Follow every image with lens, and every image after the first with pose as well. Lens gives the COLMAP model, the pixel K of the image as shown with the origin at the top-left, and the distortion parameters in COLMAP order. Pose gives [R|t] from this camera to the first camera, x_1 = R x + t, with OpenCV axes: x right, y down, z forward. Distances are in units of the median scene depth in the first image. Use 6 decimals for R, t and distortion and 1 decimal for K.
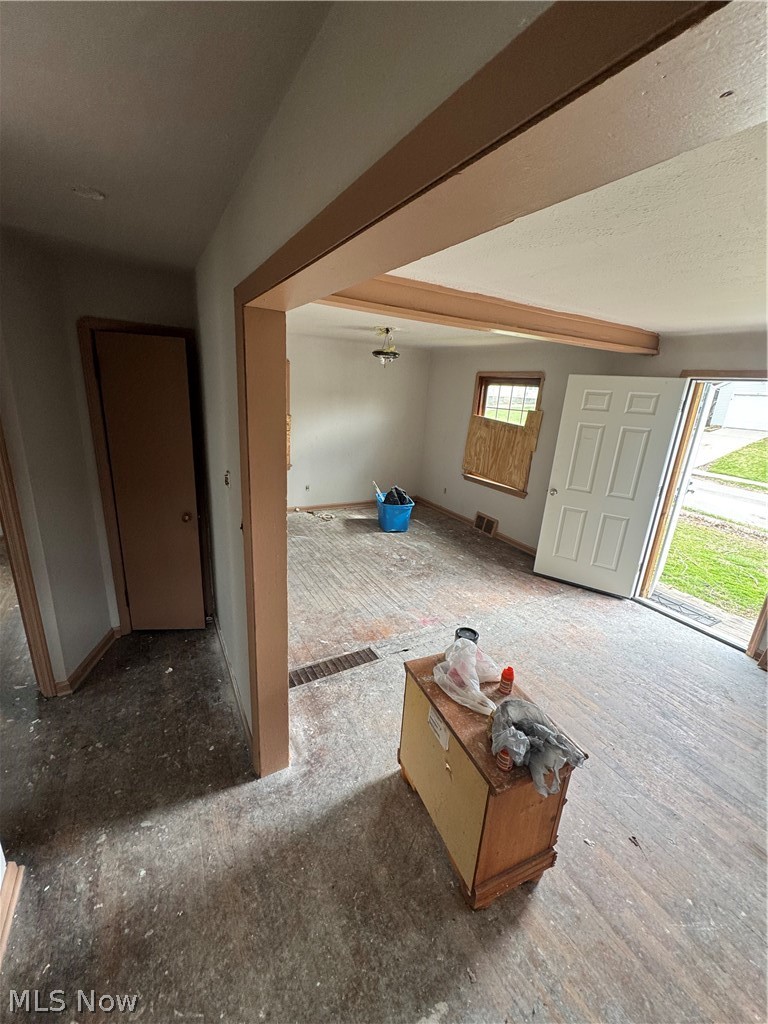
lens RADIAL K [[407.6, 0, 385.0], [0, 407.6, 512.5], [0, 0, 1]] dist [-0.003295, 0.001071]
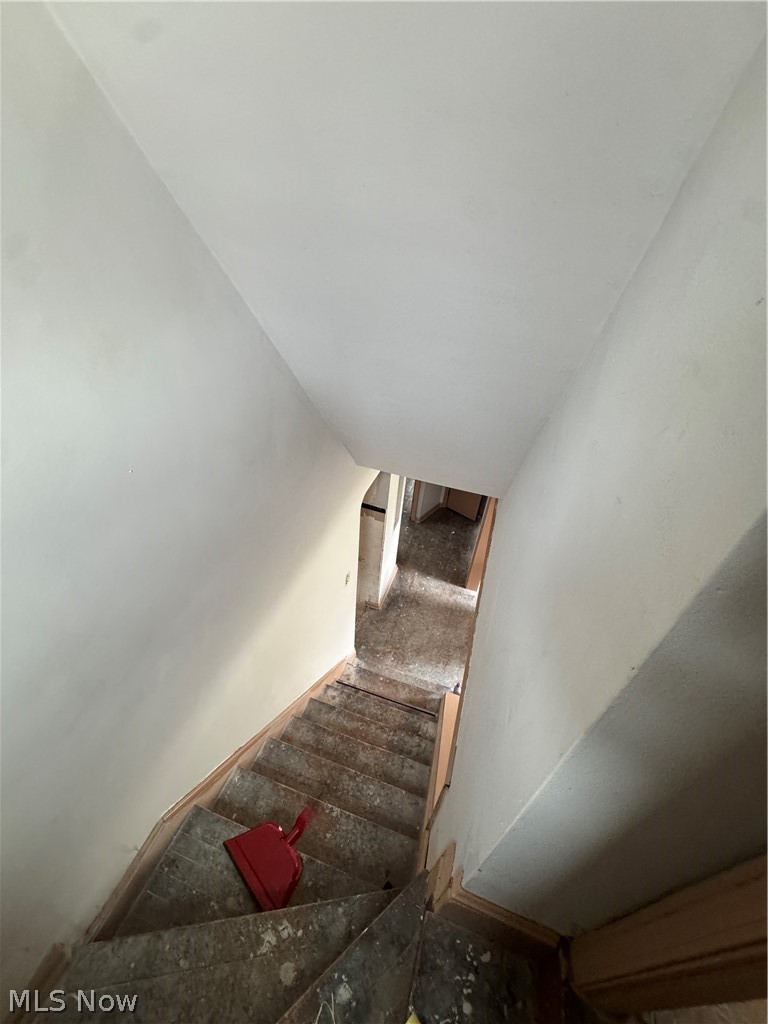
lens RADIAL K [[407.6, 0, 382.7], [0, 407.6, 511.3], [0, 0, 1]] dist [-0.003295, 0.001071]
pose [[0.675159, 0.438028, -0.593542, 0.394746], [-0.244777, 0.892057, 0.379892, -0.381271], [0.695876, -0.111202, 0.709500, -0.685128]]
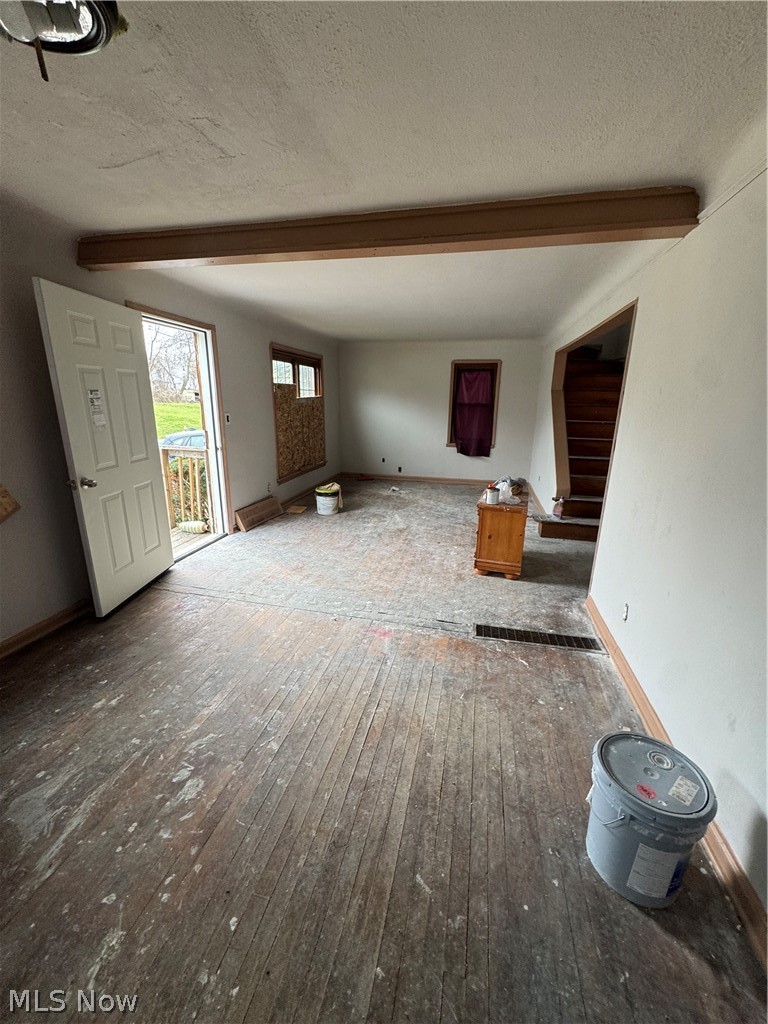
lens RADIAL K [[407.6, 0, 382.3], [0, 407.6, 515.1], [0, 0, 1]] dist [-0.003295, 0.001071]
pose [[-0.729967, -0.255720, 0.633842, -0.347340], [0.141964, 0.850419, 0.506591, -0.331367], [-0.668576, 0.459777, -0.584475, 1.400033]]
